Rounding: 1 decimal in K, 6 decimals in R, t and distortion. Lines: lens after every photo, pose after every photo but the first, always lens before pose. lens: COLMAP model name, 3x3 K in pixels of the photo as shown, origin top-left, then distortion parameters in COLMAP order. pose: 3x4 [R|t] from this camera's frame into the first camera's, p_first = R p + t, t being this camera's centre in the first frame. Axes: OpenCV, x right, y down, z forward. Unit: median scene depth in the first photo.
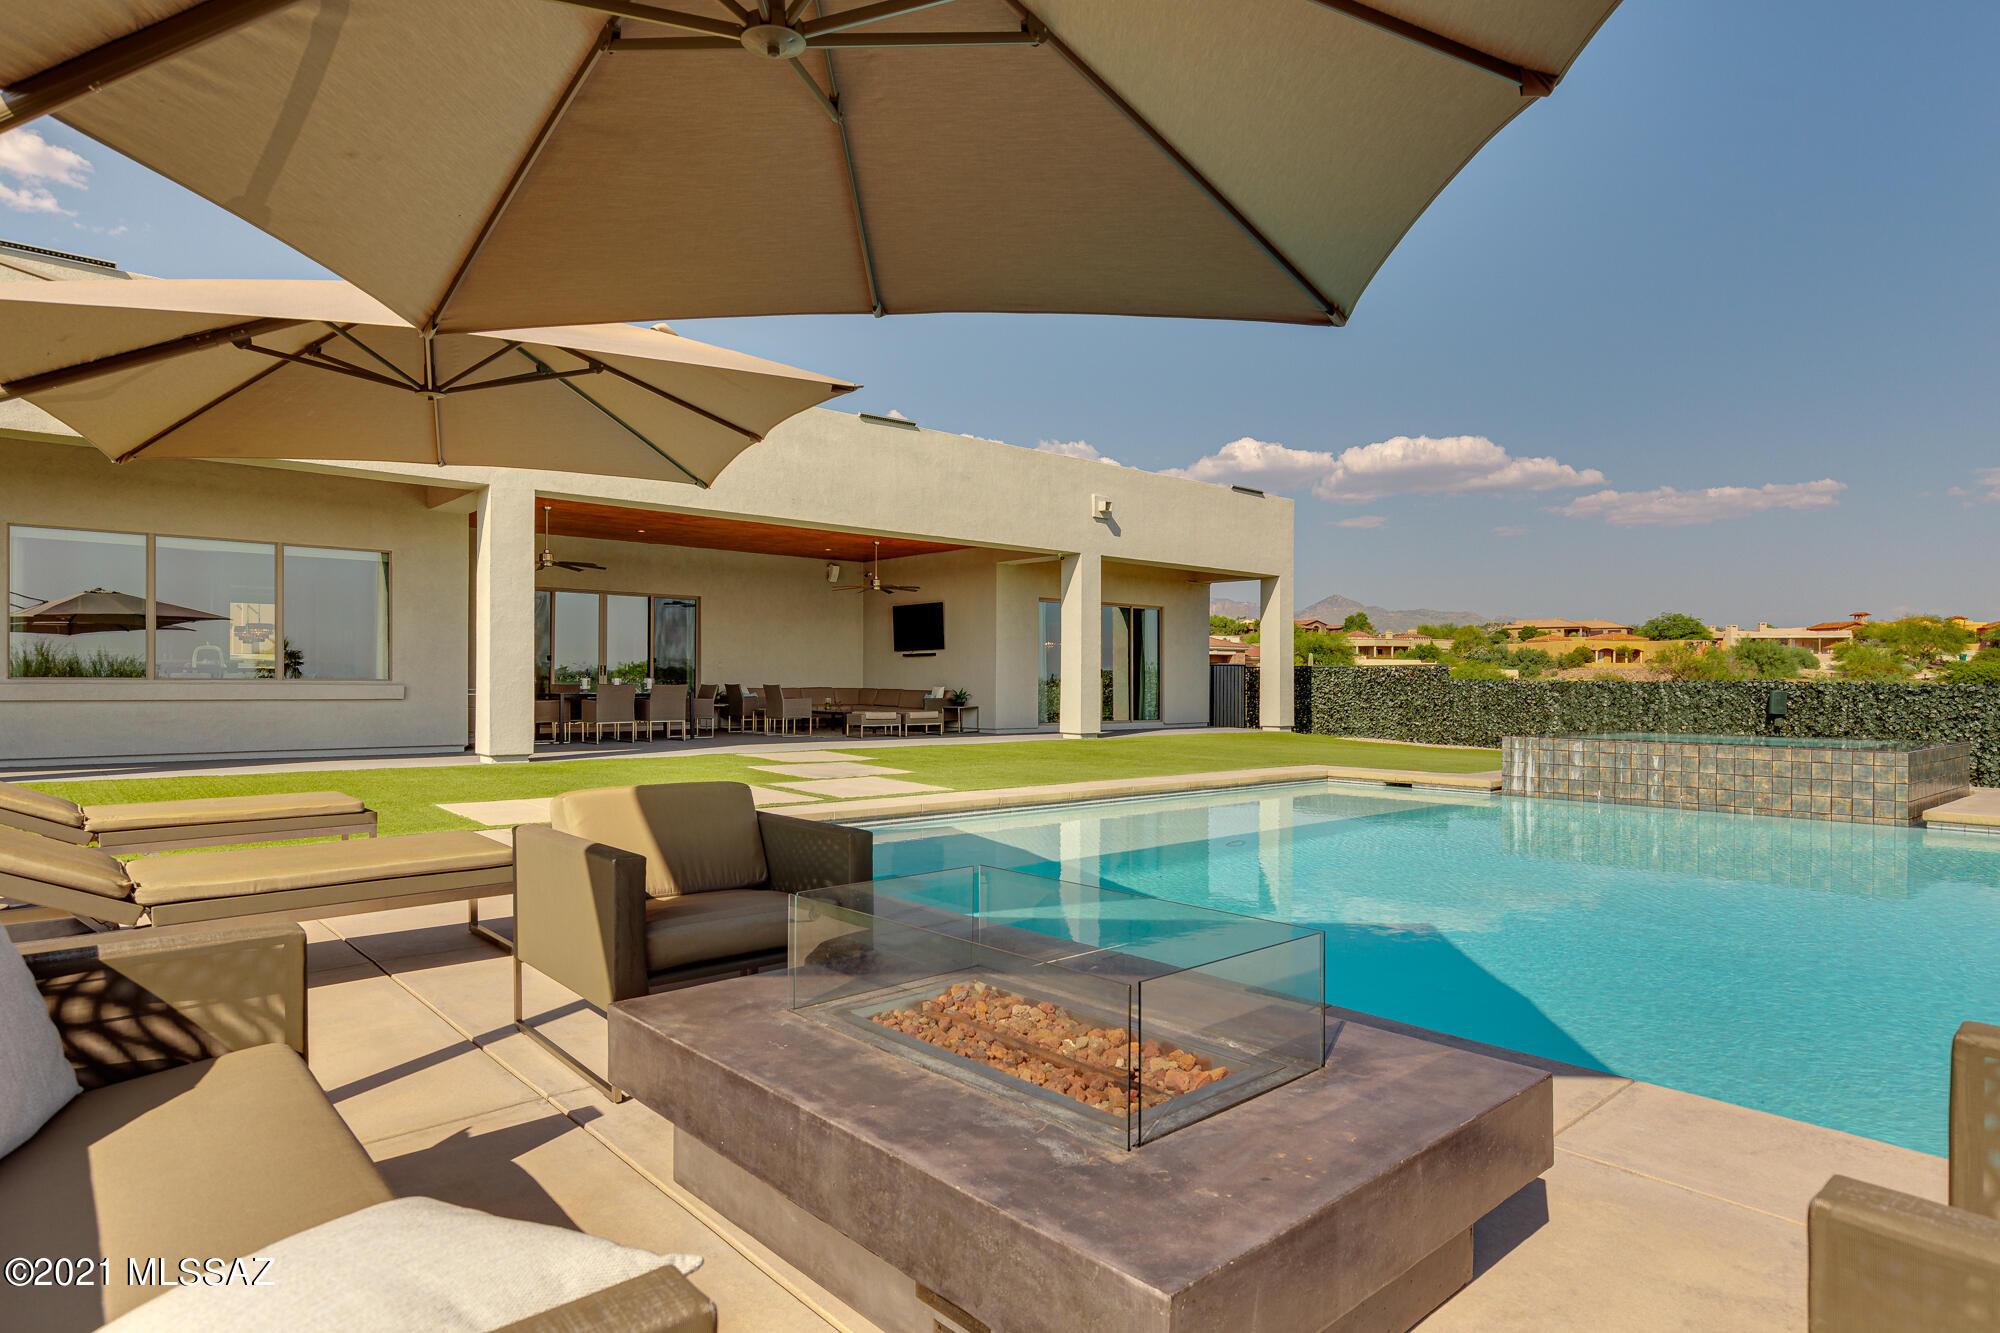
lens RADIAL K [[1148.8, 0, 1006.0], [0, 1148.8, 674.0], [0, 0, 1]] dist [0.003426, 0.000142]
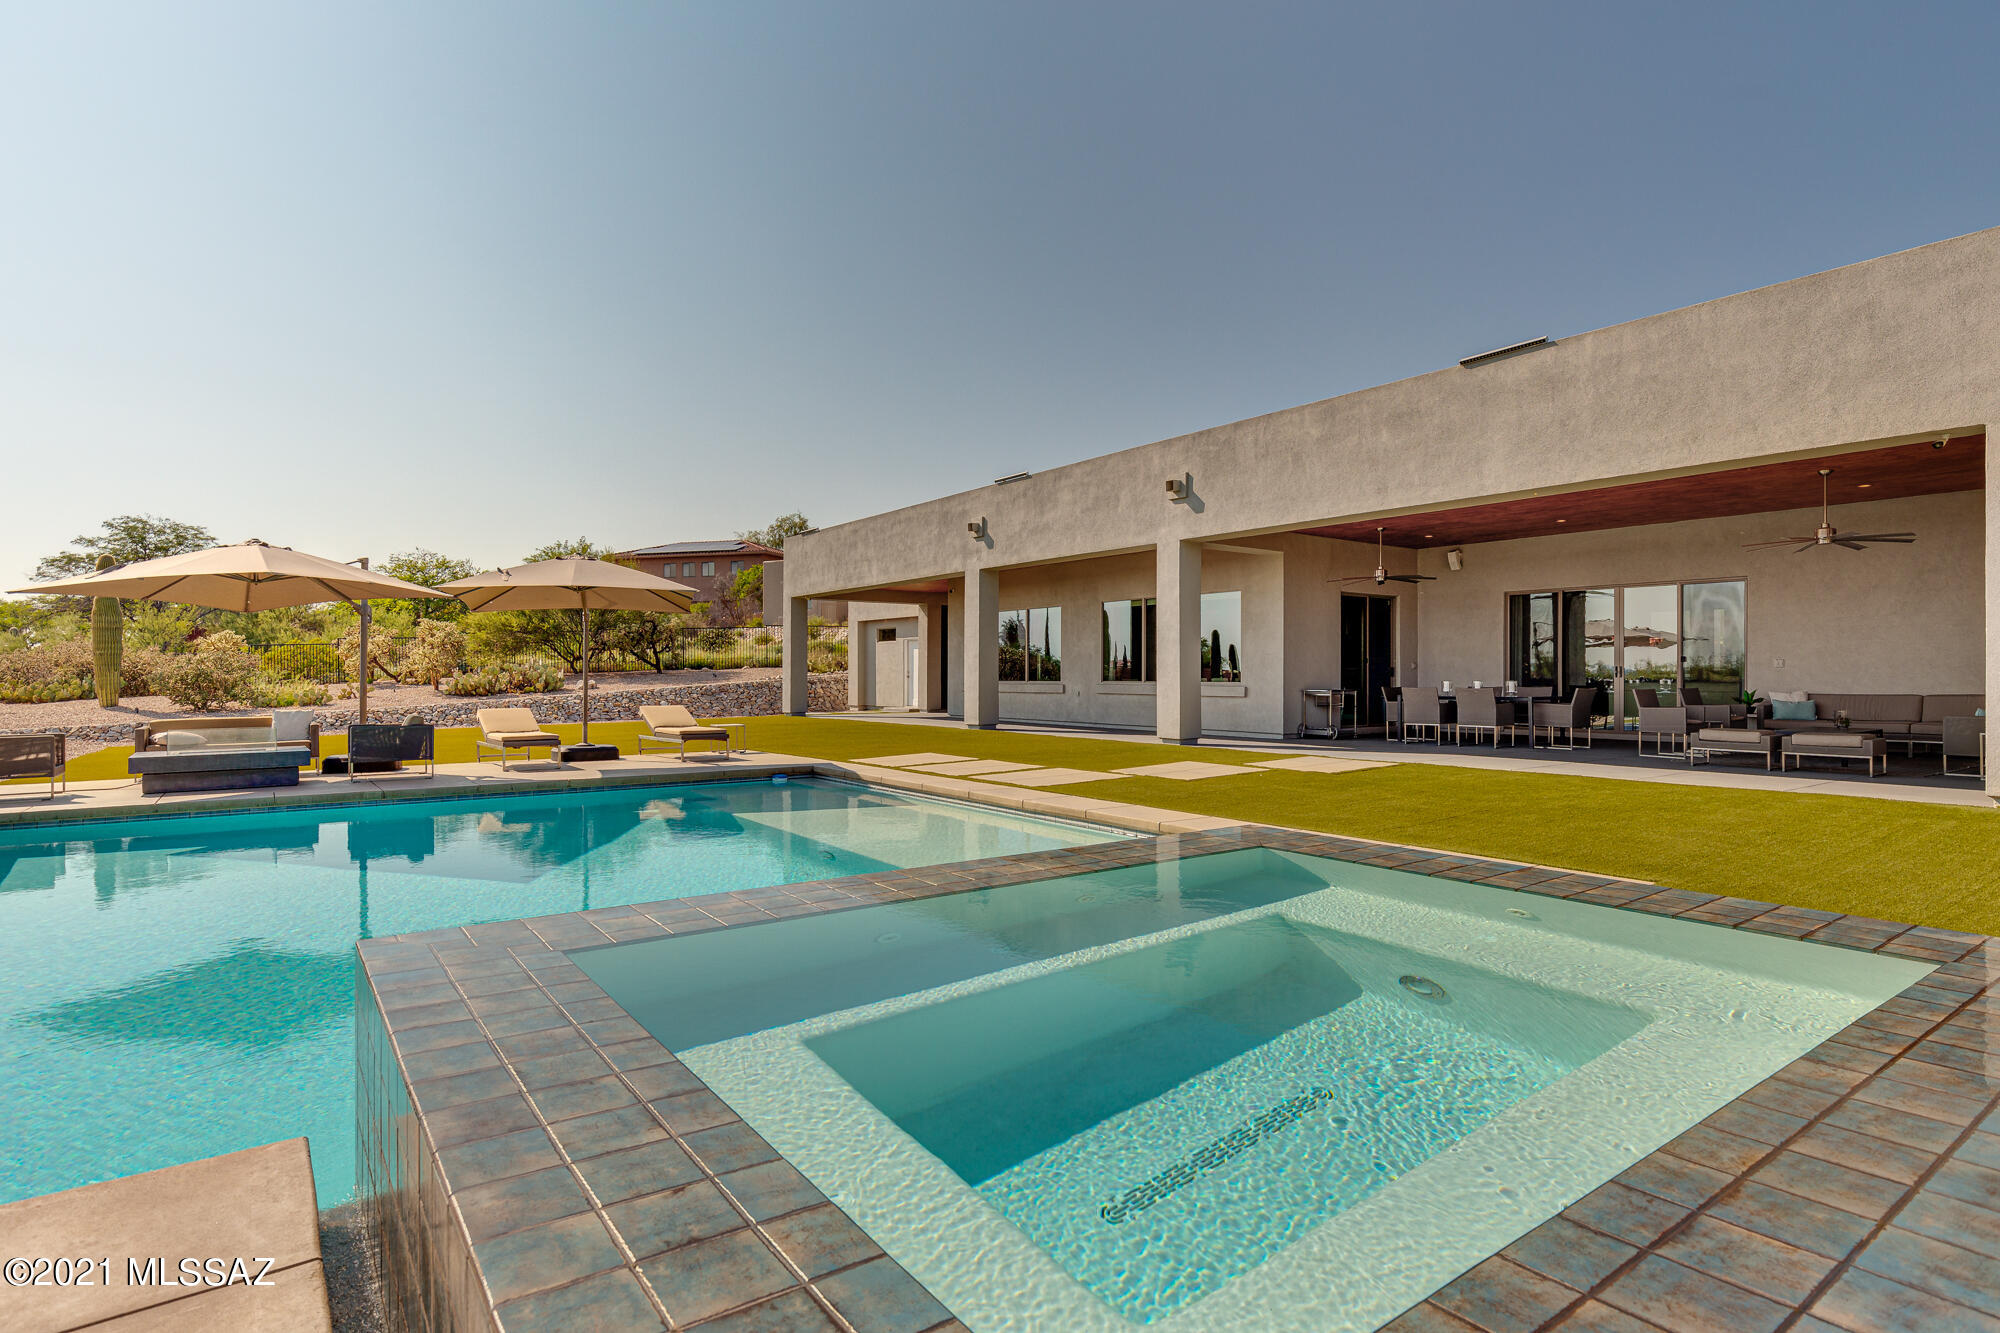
lens RADIAL K [[997.2, 0, 1000.0], [0, 997.2, 666.5], [0, 0, 1]] dist [-0.002554, -0.000555]
pose [[-0.105175, -0.011458, -0.994388, 0.618605], [0.007080, 0.999900, -0.012271, -0.001369], [0.994429, -0.008331, -0.105083, 0.746539]]
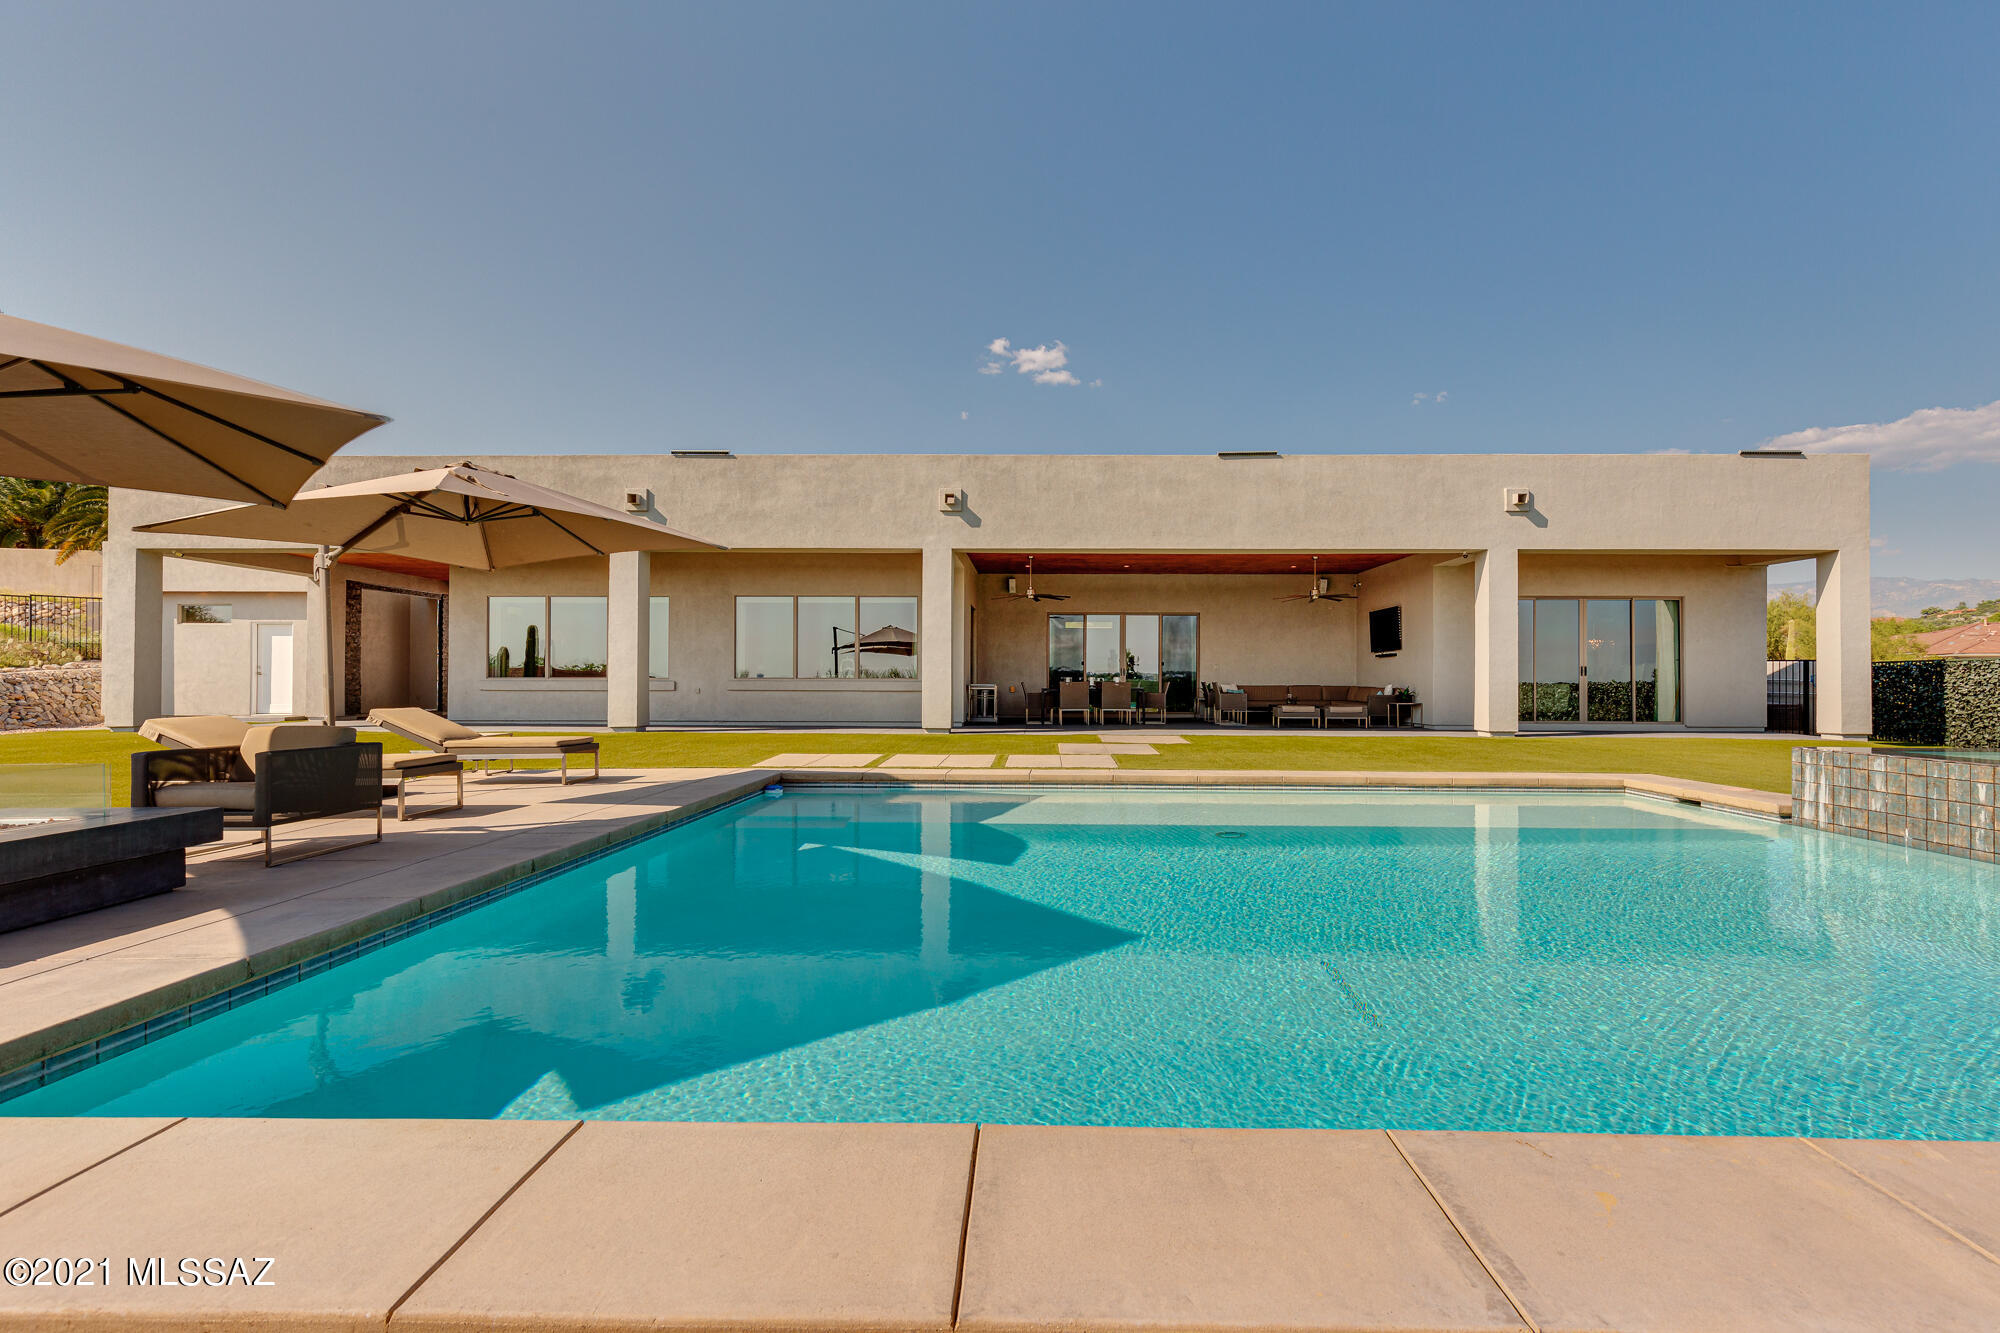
lens RADIAL K [[929.5, 0, 1000.0], [0, 929.5, 666.5], [0, 0, 1]] dist [0.001350, -0.000129]
pose [[0.719996, -0.012417, -0.693867, 0.375482], [0.003964, 0.999897, -0.013780, 0.006141], [0.693967, 0.007171, 0.719971, 0.153518]]
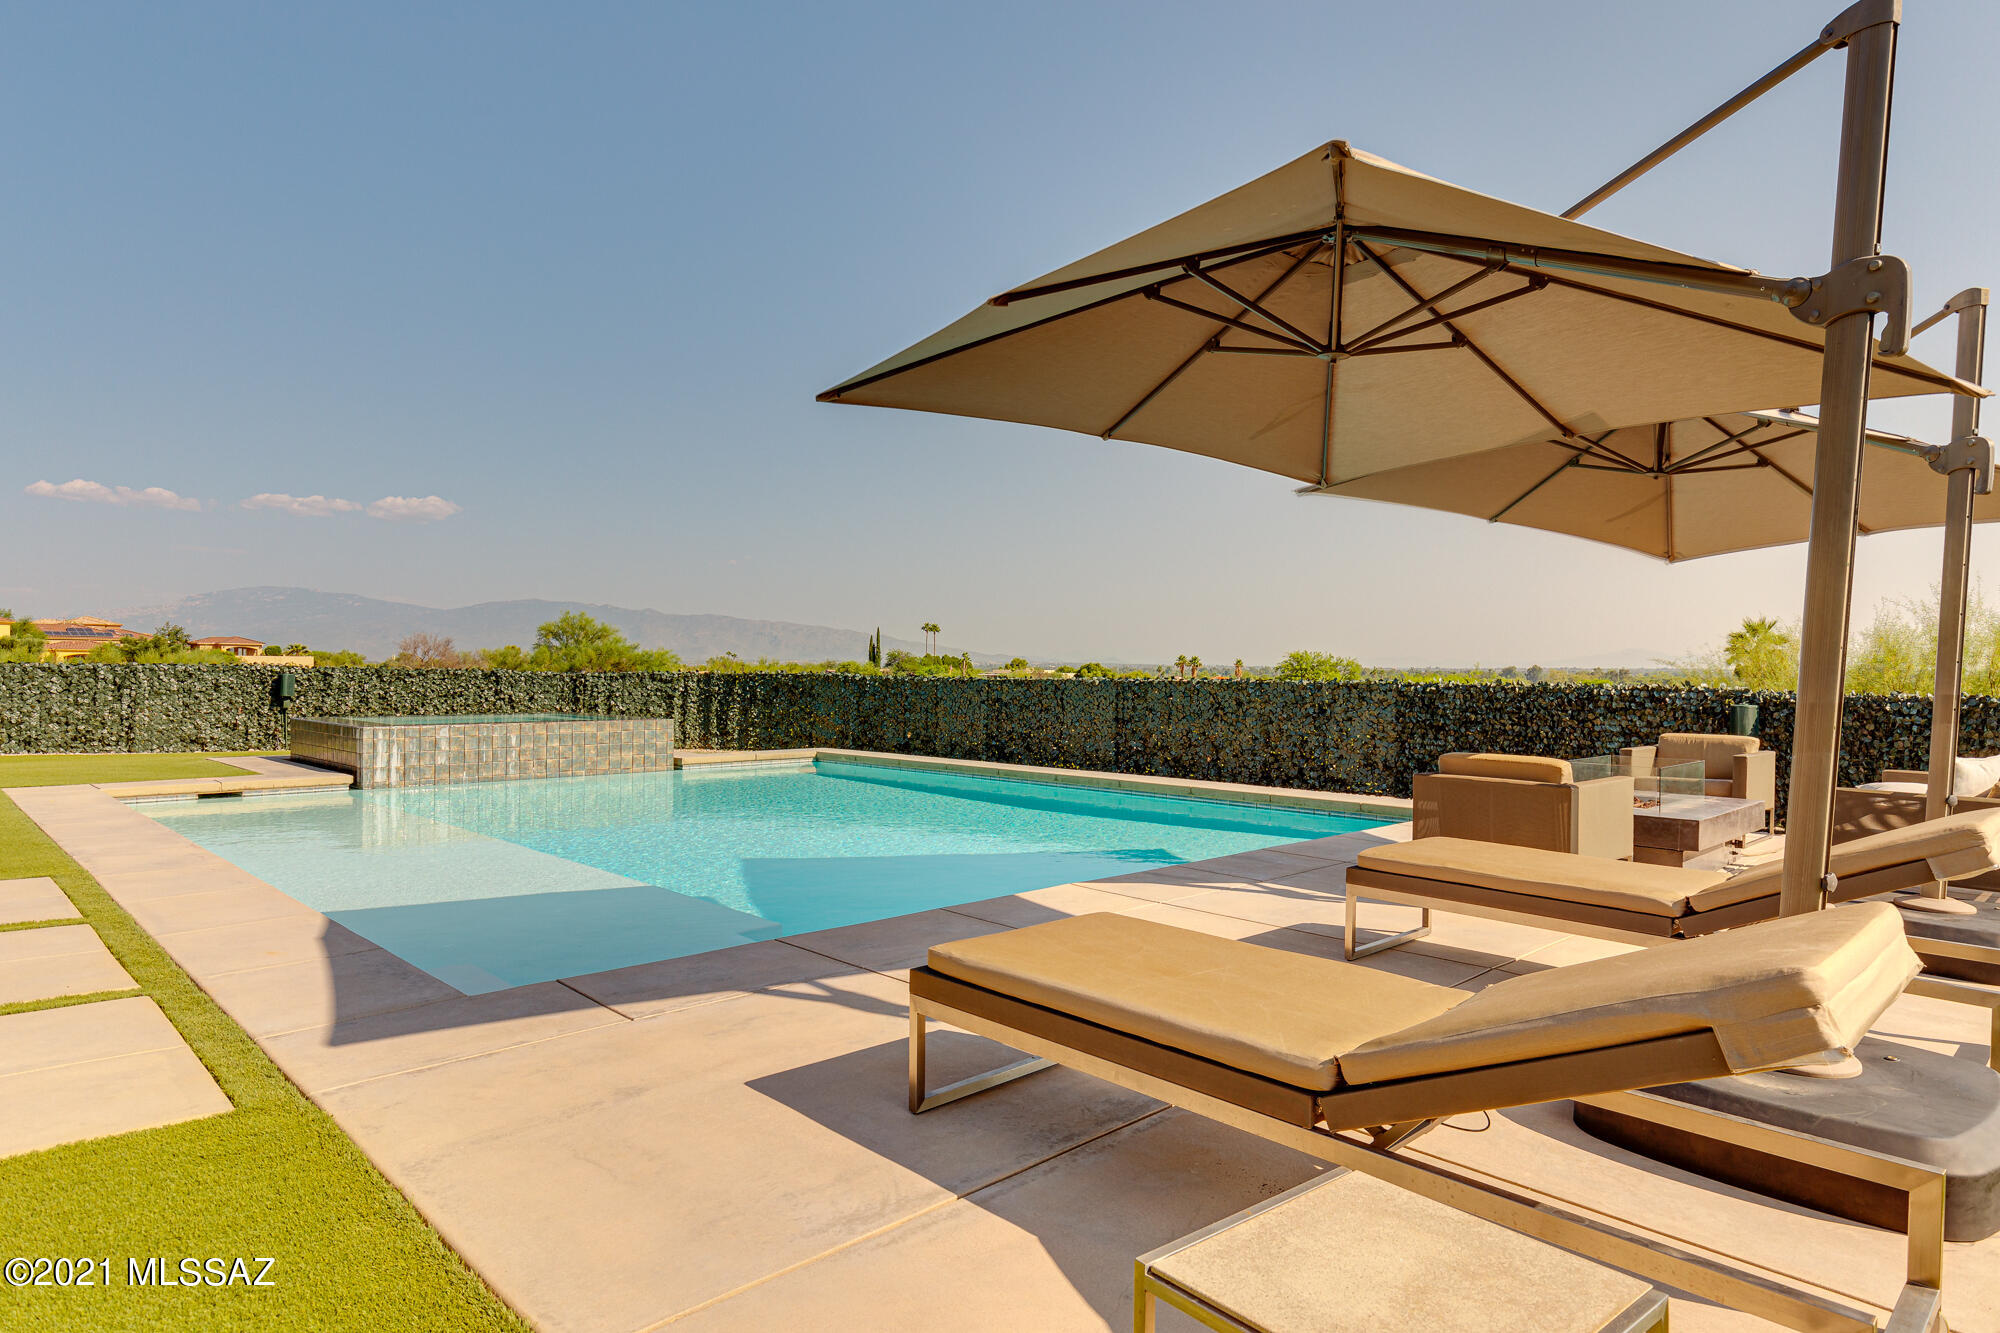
lens RADIAL K [[1148.8, 0, 1006.0], [0, 1148.8, 674.0], [0, 0, 1]] dist [0.003426, 0.000142]
pose [[-0.065950, -0.008479, 0.997787, -0.425198], [-0.016087, 0.999843, 0.007433, -0.004052], [-0.997693, -0.015561, -0.066076, 0.417764]]
